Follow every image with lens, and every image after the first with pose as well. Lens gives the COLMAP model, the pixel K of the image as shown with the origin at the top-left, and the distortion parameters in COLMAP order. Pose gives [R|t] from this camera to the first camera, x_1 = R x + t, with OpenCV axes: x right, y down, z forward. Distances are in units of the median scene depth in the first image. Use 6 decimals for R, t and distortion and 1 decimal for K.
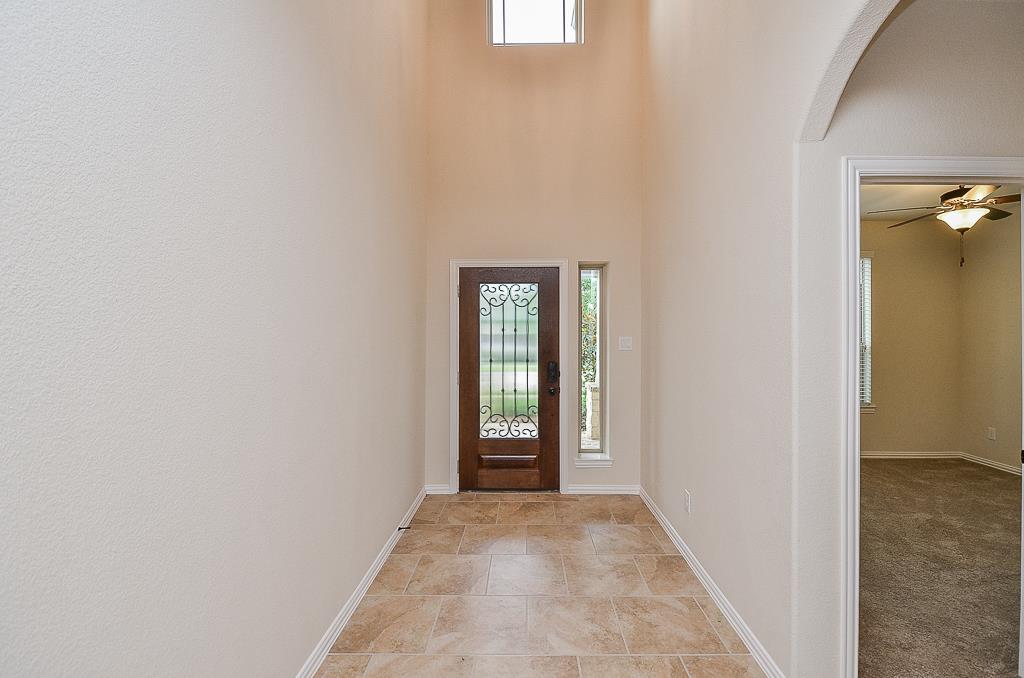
lens RADIAL K [[444.0, 0, 516.3], [0, 444.0, 321.1], [0, 0, 1]] dist [0.001613, -0.006816]
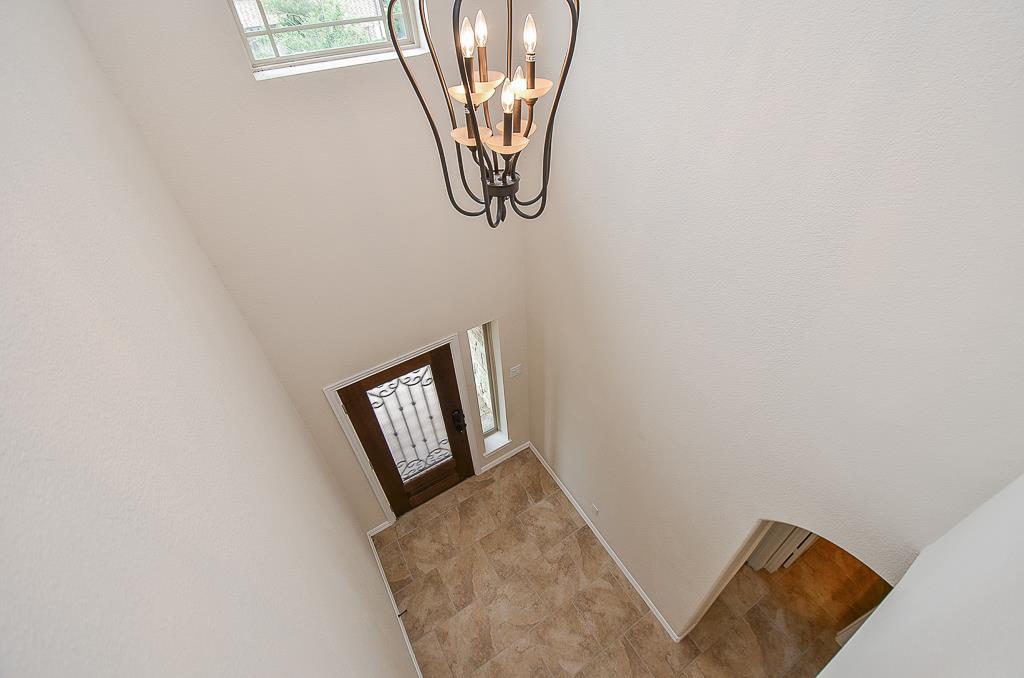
lens RADIAL K [[444.0, 0, 528.7], [0, 444.0, 326.8], [0, 0, 1]] dist [0.001613, -0.006816]
pose [[0.834304, -0.379491, 0.399904, -0.131492], [0.020083, 0.745817, 0.665848, -0.839740], [-0.550939, -0.547488, 0.629859, 0.407867]]
